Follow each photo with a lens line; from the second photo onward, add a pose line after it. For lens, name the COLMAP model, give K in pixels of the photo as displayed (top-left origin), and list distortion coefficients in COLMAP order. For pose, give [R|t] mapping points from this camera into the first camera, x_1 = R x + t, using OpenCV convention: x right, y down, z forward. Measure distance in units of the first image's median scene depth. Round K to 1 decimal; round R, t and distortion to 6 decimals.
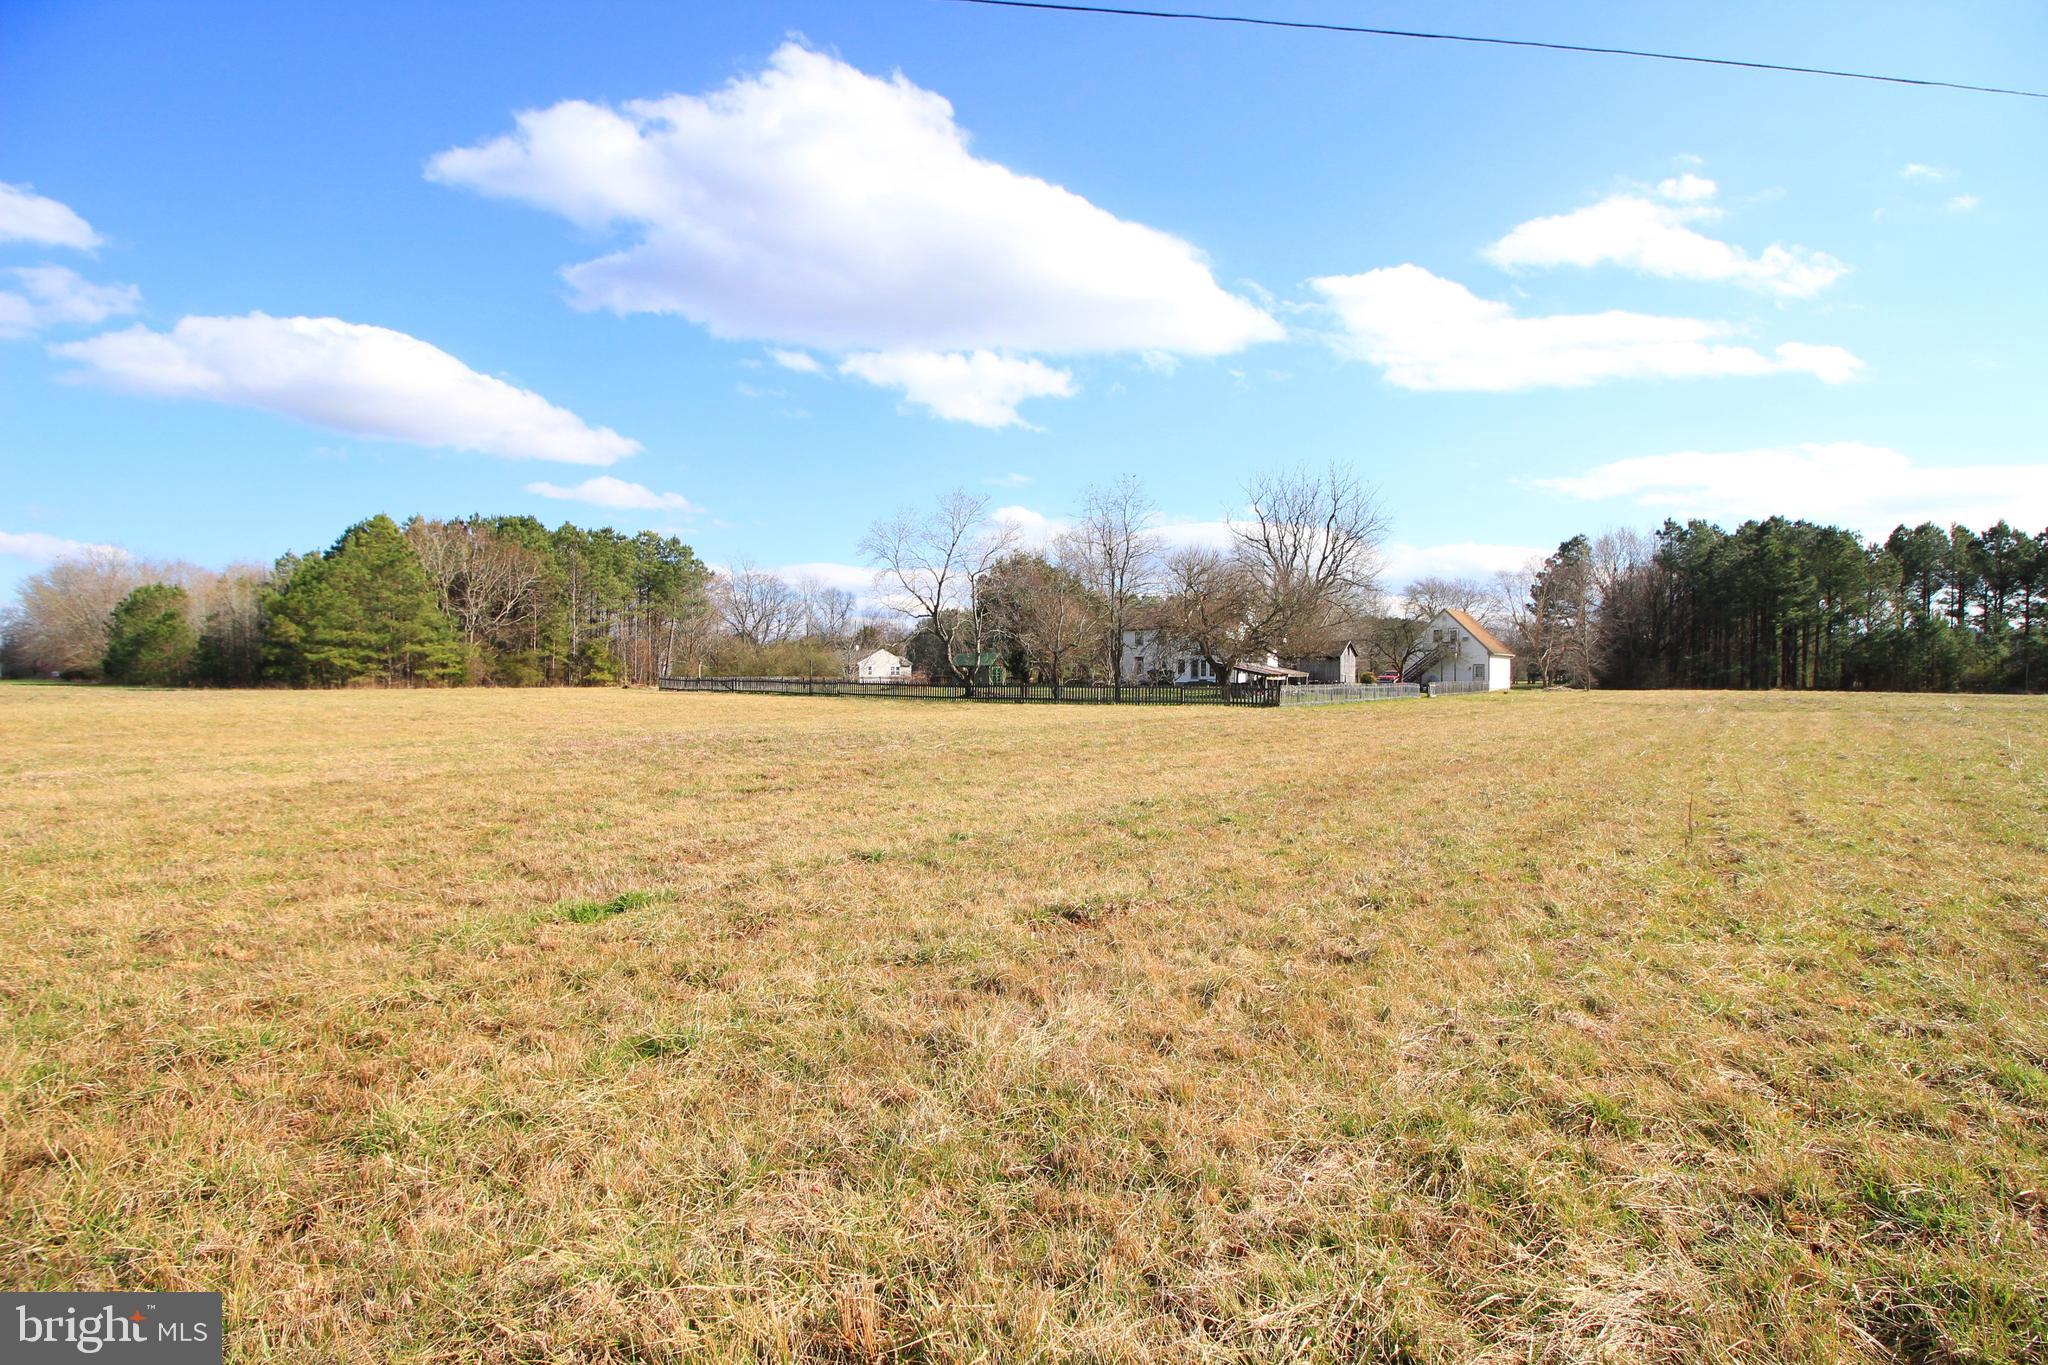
lens RADIAL K [[945.6, 0, 1024.0], [0, 945.6, 682.5], [0, 0, 1]] dist [0.003955, -0.013476]
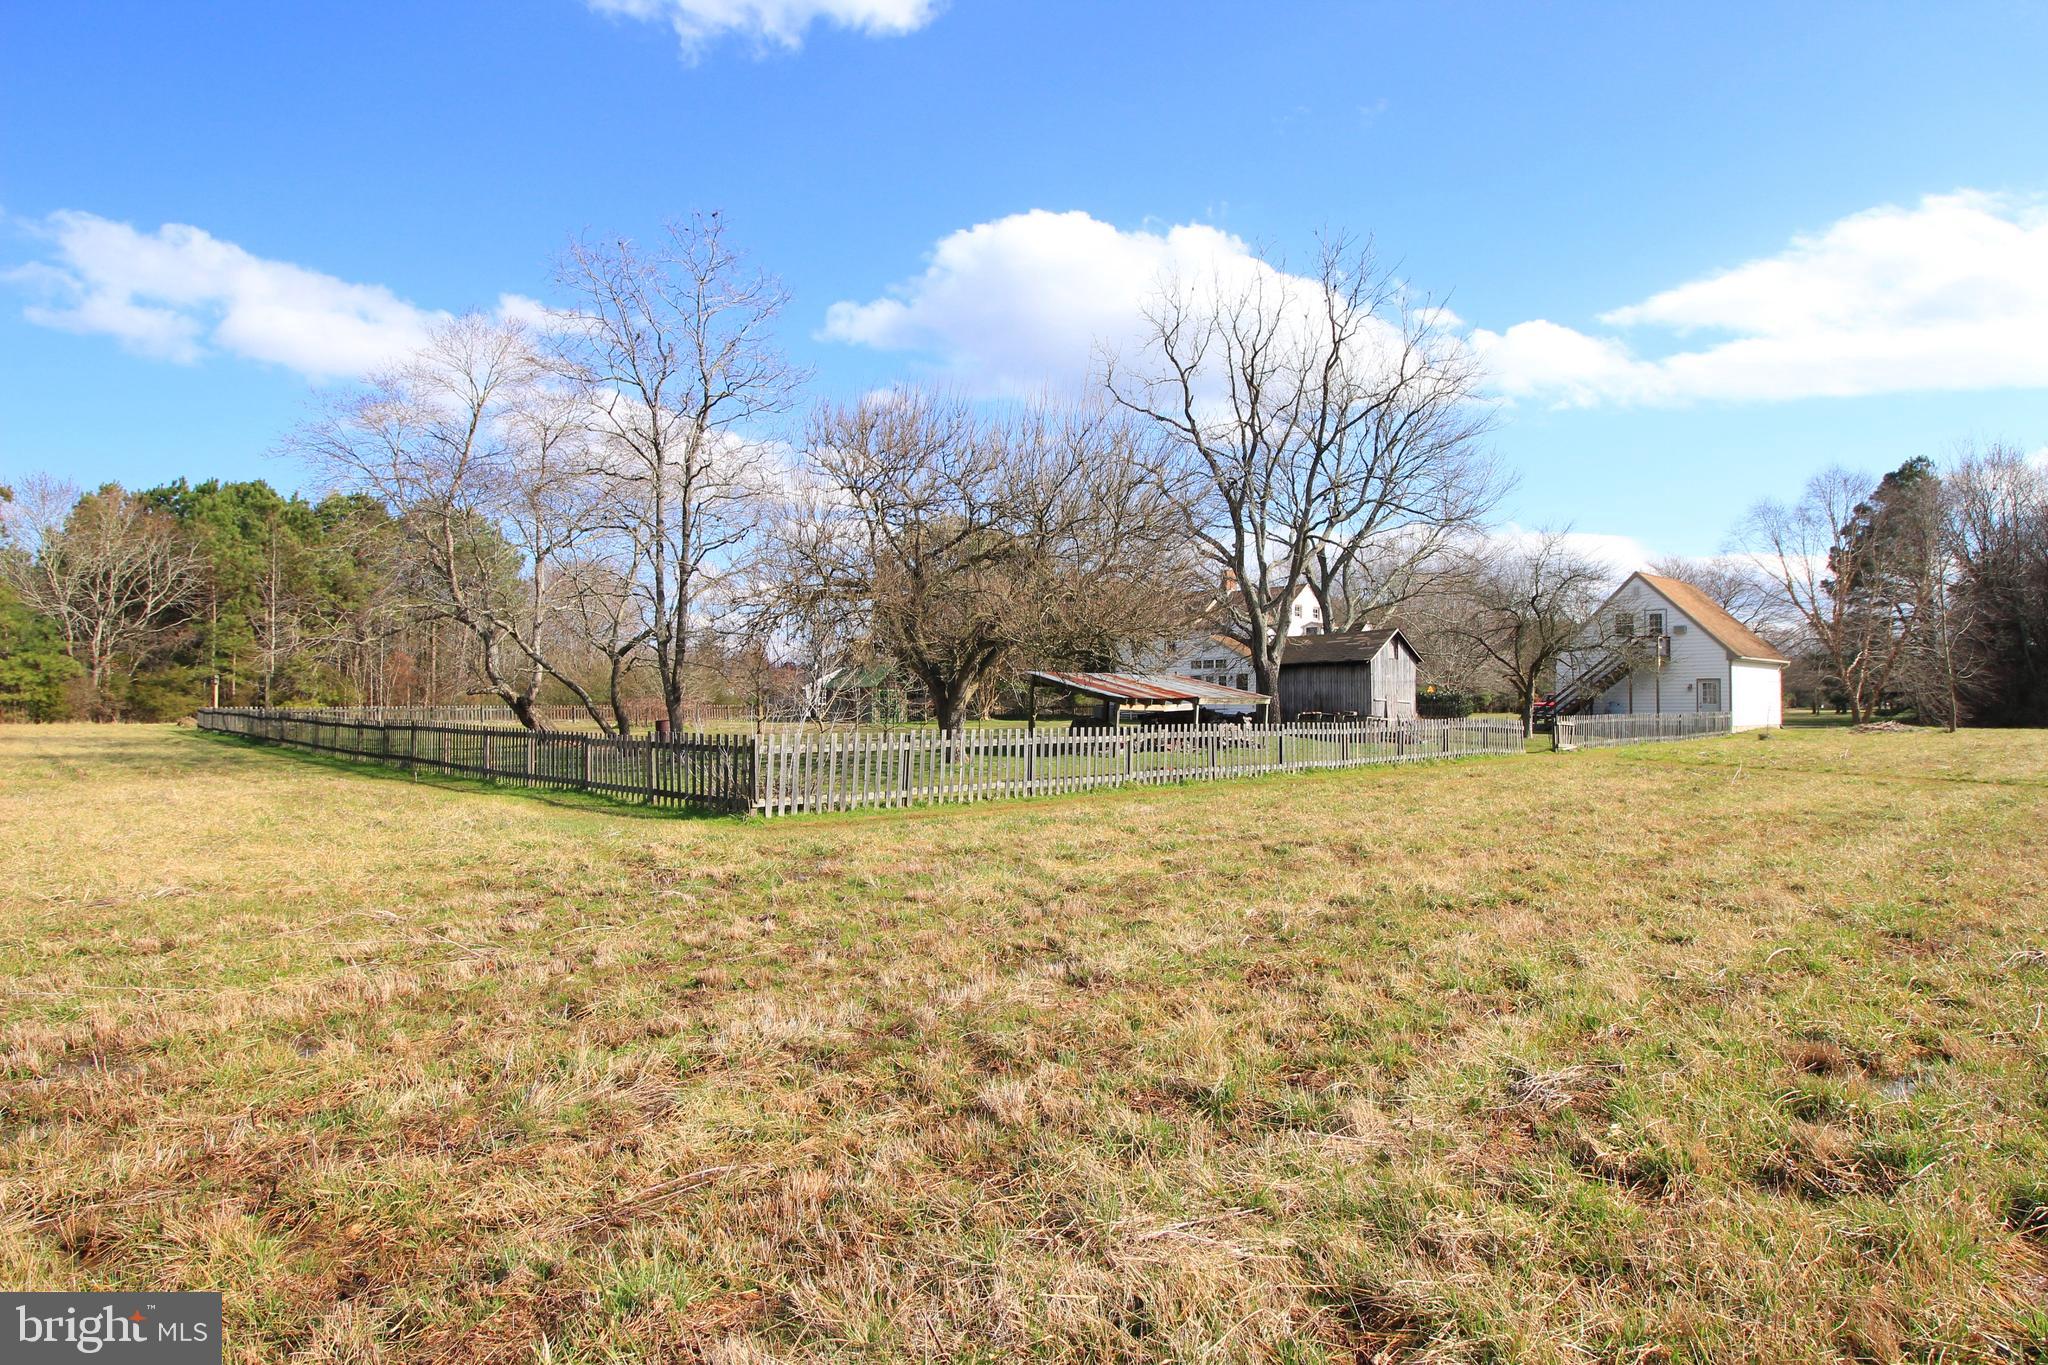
lens RADIAL K [[1007.3, 0, 1065.4], [0, 1007.3, 682.4], [0, 0, 1]] dist [0.001108, -0.009743]
pose [[0.986011, -0.005378, -0.166593, 0.229016], [0.000775, 0.999617, -0.027681, -0.002627], [0.166678, 0.027164, 0.985637, 0.408512]]
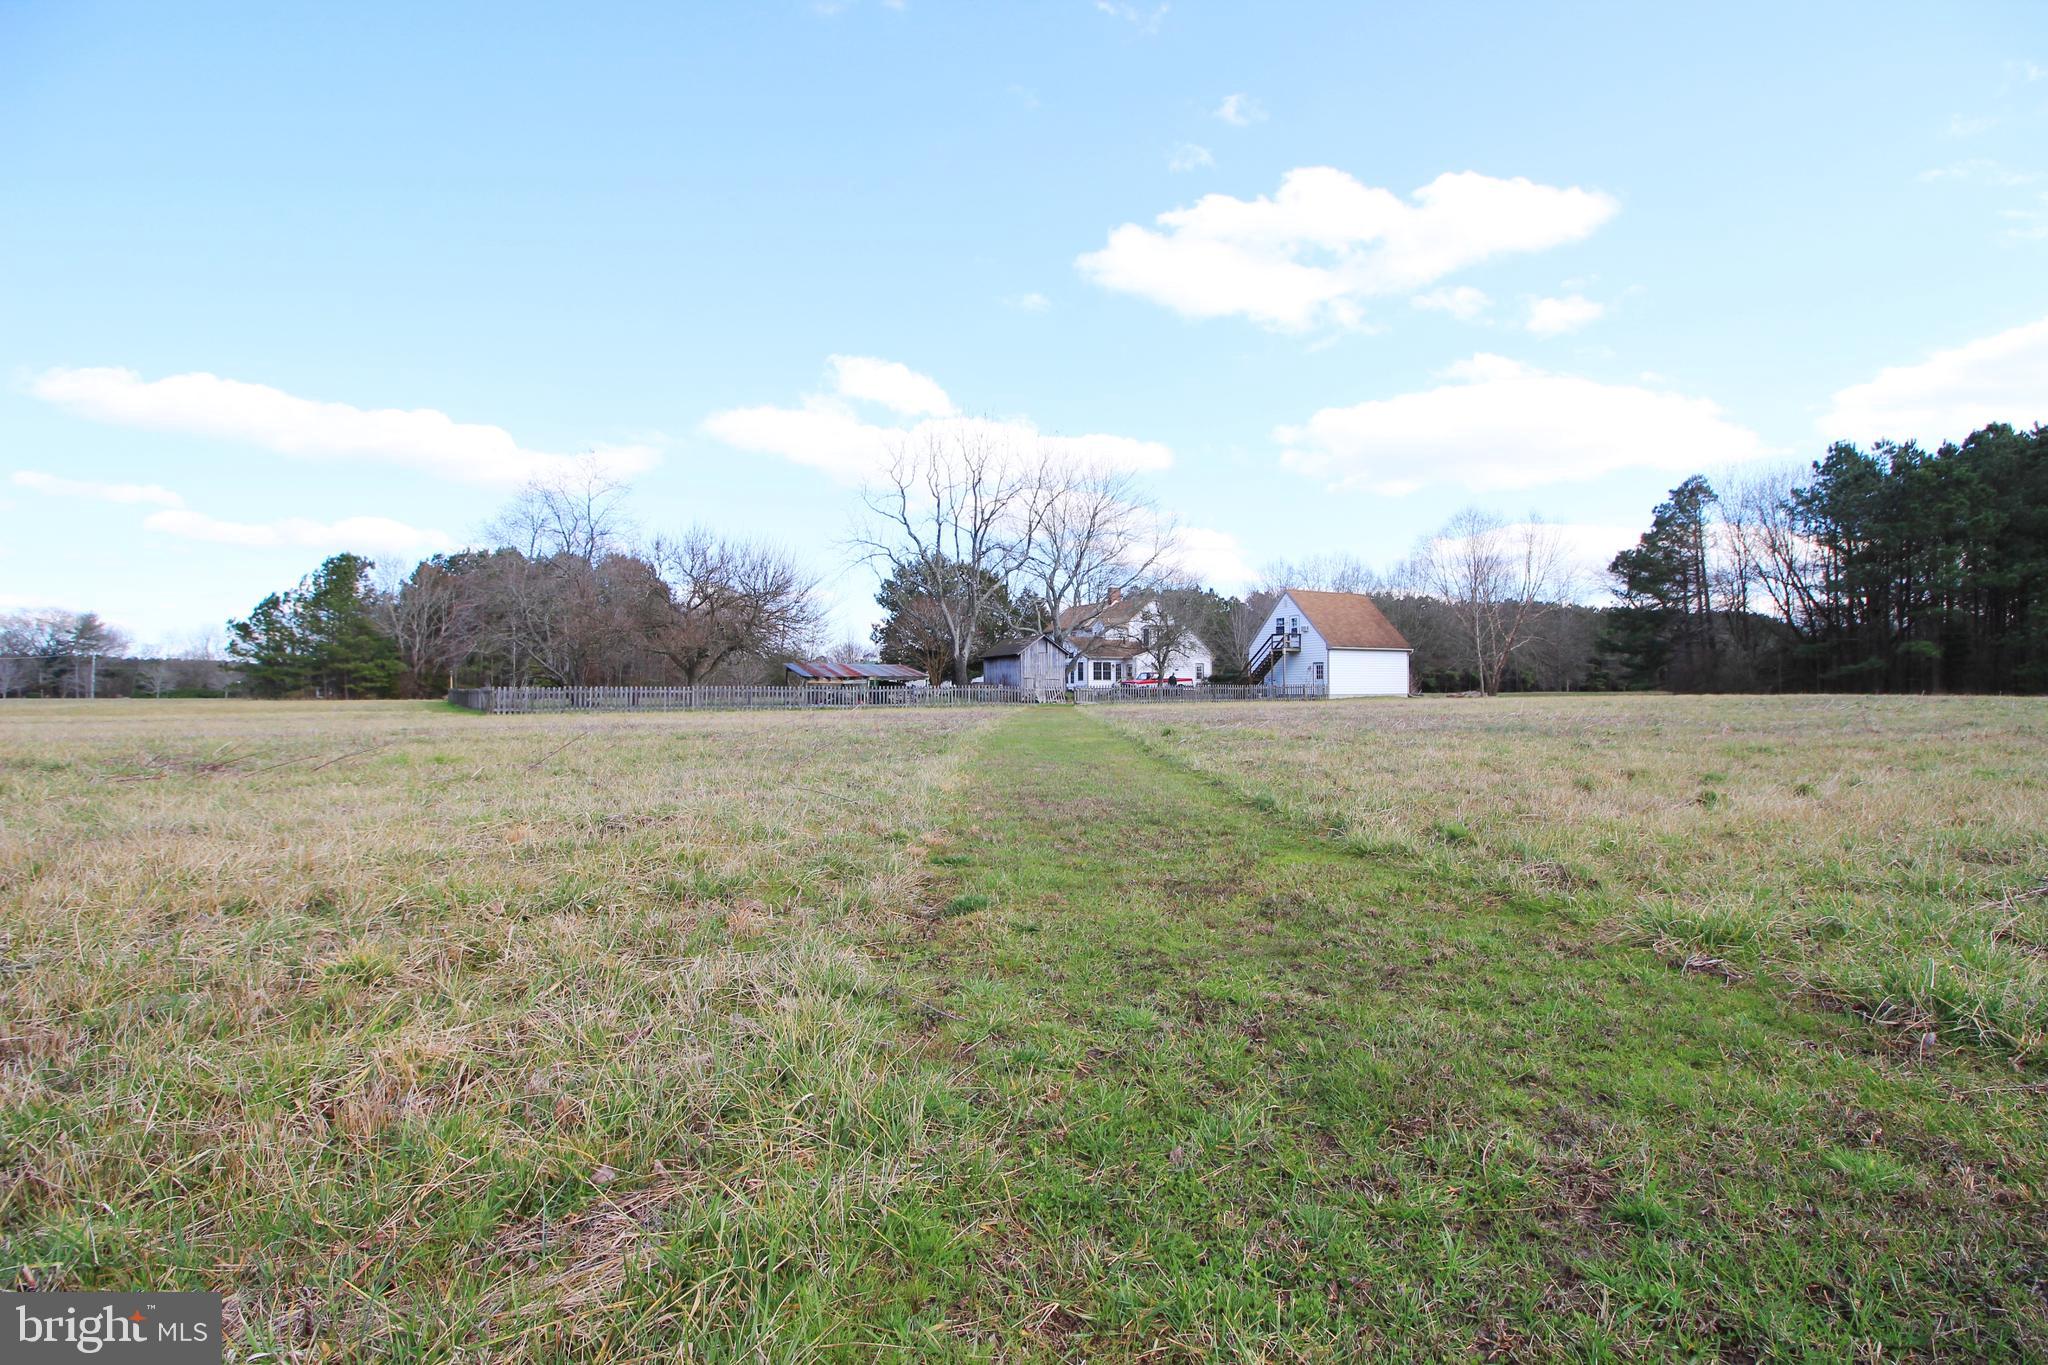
lens RADIAL K [[945.4, 0, 1029.9], [0, 945.4, 678.3], [0, 0, 1]] dist [0.000201, -0.013494]
pose [[0.921311, -0.012660, -0.388621, 0.553815], [0.004668, 0.999758, -0.021504, 0.007700], [0.388799, 0.017998, 0.921147, 0.239442]]
